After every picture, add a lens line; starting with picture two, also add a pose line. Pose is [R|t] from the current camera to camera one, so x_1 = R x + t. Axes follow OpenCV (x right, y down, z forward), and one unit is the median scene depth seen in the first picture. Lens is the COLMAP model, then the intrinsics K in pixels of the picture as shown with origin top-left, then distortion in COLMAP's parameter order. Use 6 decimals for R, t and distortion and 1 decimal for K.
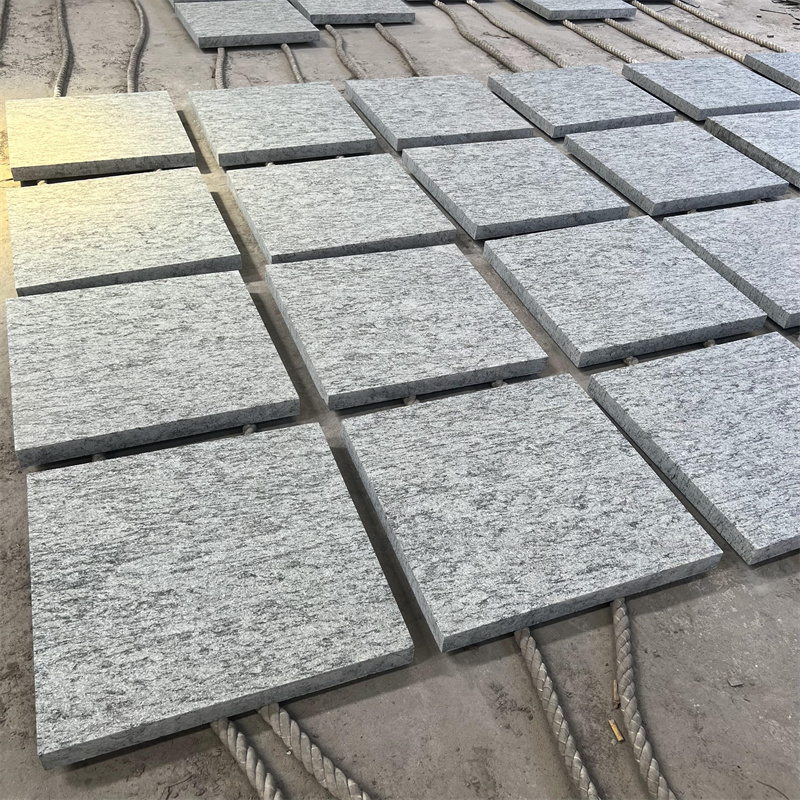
lens RADIAL K [[794.1, 0, 400.0], [0, 794.1, 400.0], [0, 0, 1]] dist [0.113732, -0.241300]
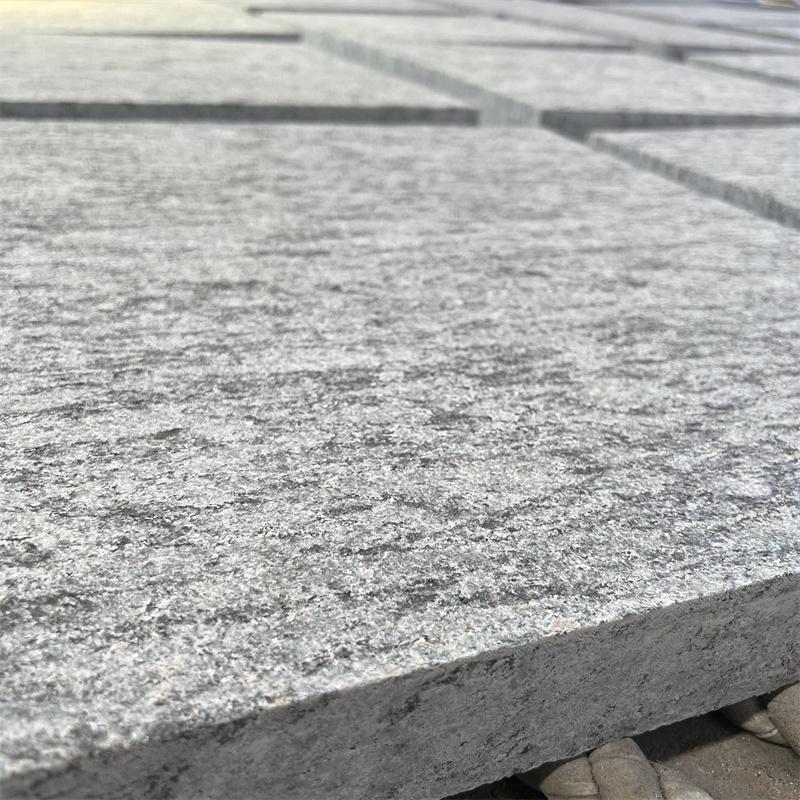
lens RADIAL K [[816.5, 0, 394.1], [0, 816.5, 403.9], [0, 0, 1]] dist [0.136885, -0.408034]
pose [[0.999475, -0.019168, 0.026140, -0.231891], [0.023913, 0.980435, -0.195386, 0.306444], [-0.021884, 0.195909, 0.980378, 0.696724]]
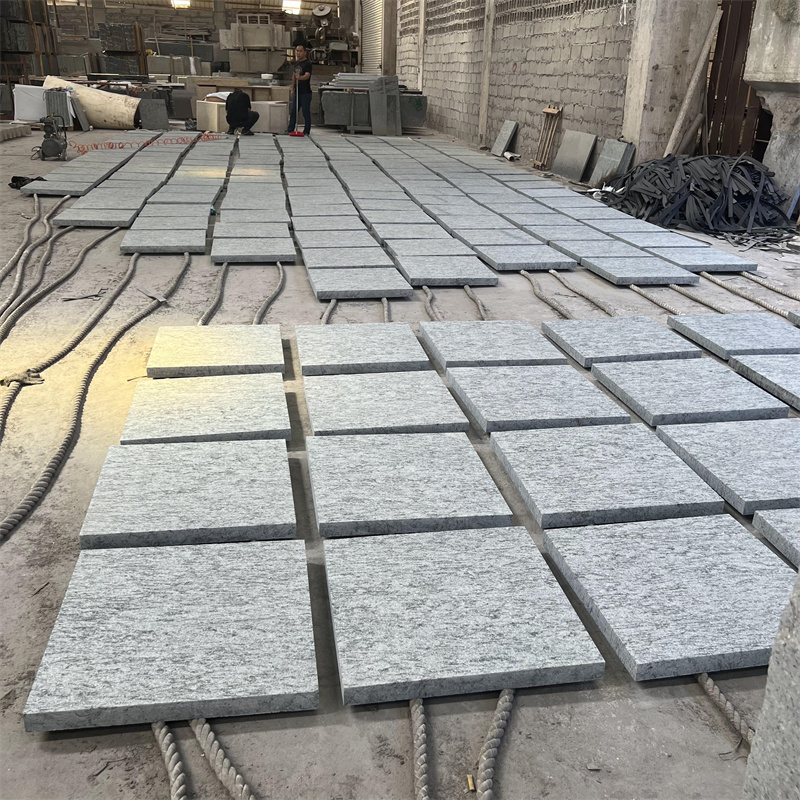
lens RADIAL K [[801.3, 0, 394.3], [0, 801.3, 395.1], [0, 0, 1]] dist [0.095612, -0.189649]
pose [[0.978317, 0.037764, -0.203640, 0.339061], [-0.101461, 0.944559, -0.312272, 0.229461], [0.180558, 0.326162, 0.927910, -0.274803]]
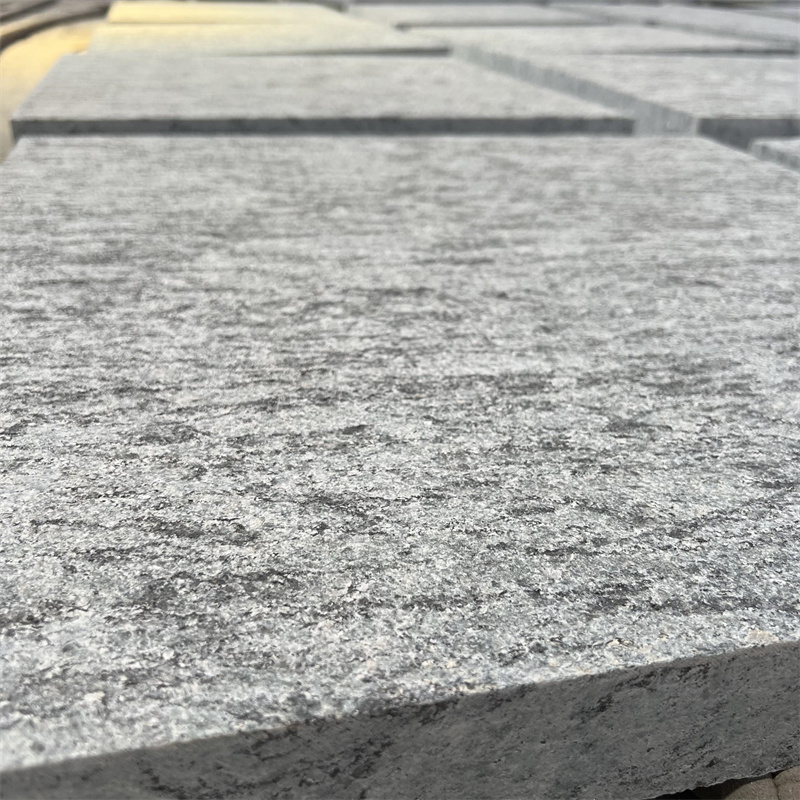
lens RADIAL K [[816.5, 0, 394.1], [0, 816.5, 403.9], [0, 0, 1]] dist [0.136885, -0.408034]
pose [[0.991939, 0.015412, -0.125772, -0.243258], [-0.041499, 0.977348, -0.207528, 0.309306], [0.119725, 0.211075, 0.970110, 0.692560]]
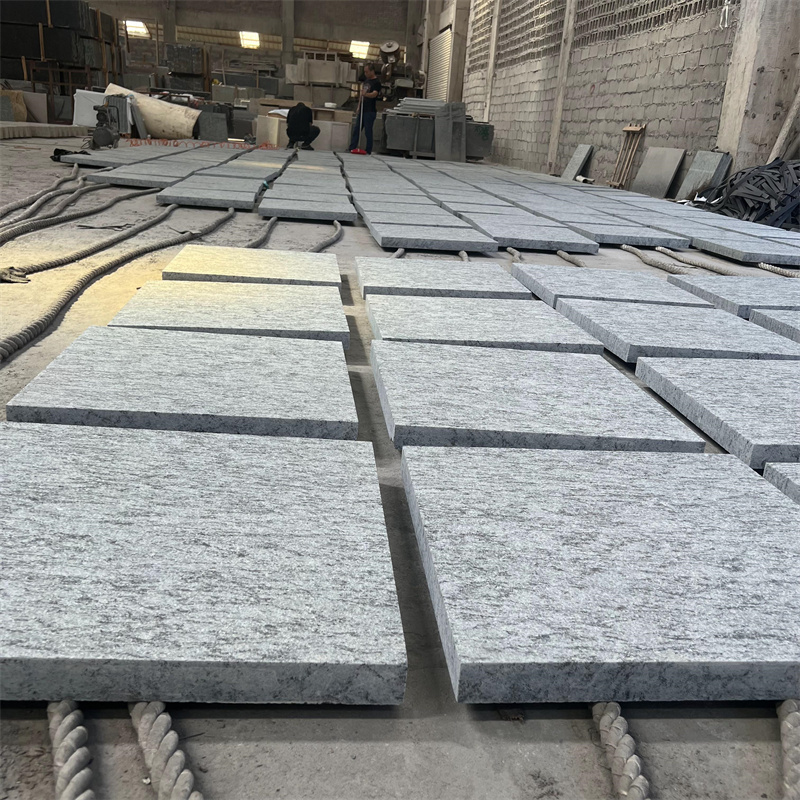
lens RADIAL K [[801.9, 0, 400.0], [0, 801.9, 400.0], [0, 0, 1]] dist [0.079136, -0.135400]
pose [[0.965023, 0.087806, -0.247025, 0.128876], [-0.177033, 0.913226, -0.366983, 0.315856], [0.193366, 0.397879, 0.896829, 0.353247]]
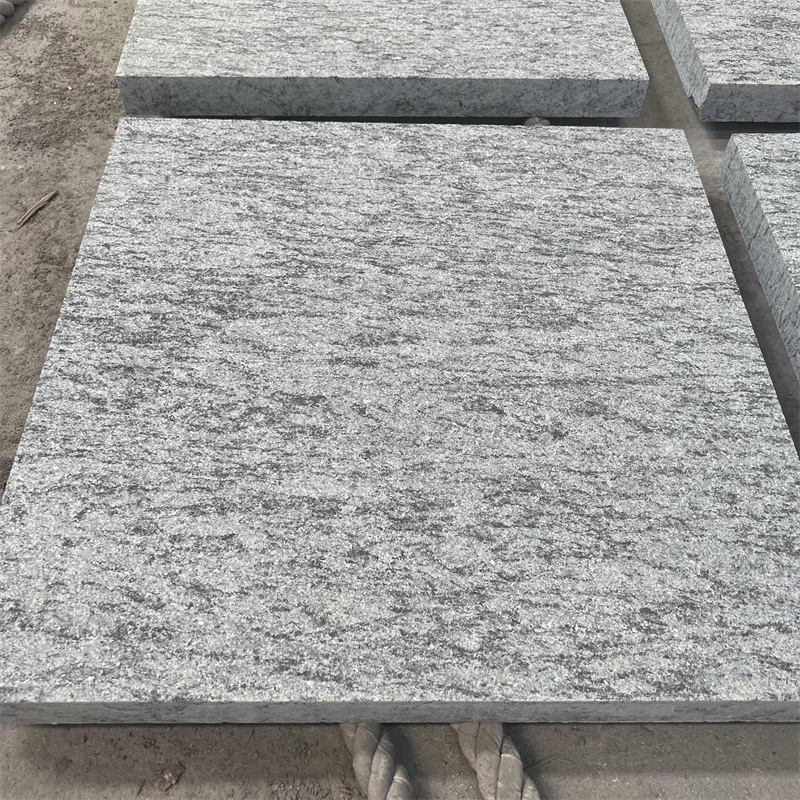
lens RADIAL K [[794.1, 0, 400.0], [0, 794.1, 400.0], [0, 0, 1]] dist [0.113732, -0.241300]
pose [[0.938028, 0.242477, -0.247605, -0.121596], [-0.180790, 0.951923, 0.247302, 0.110190], [0.295665, -0.187211, 0.936768, 0.550350]]
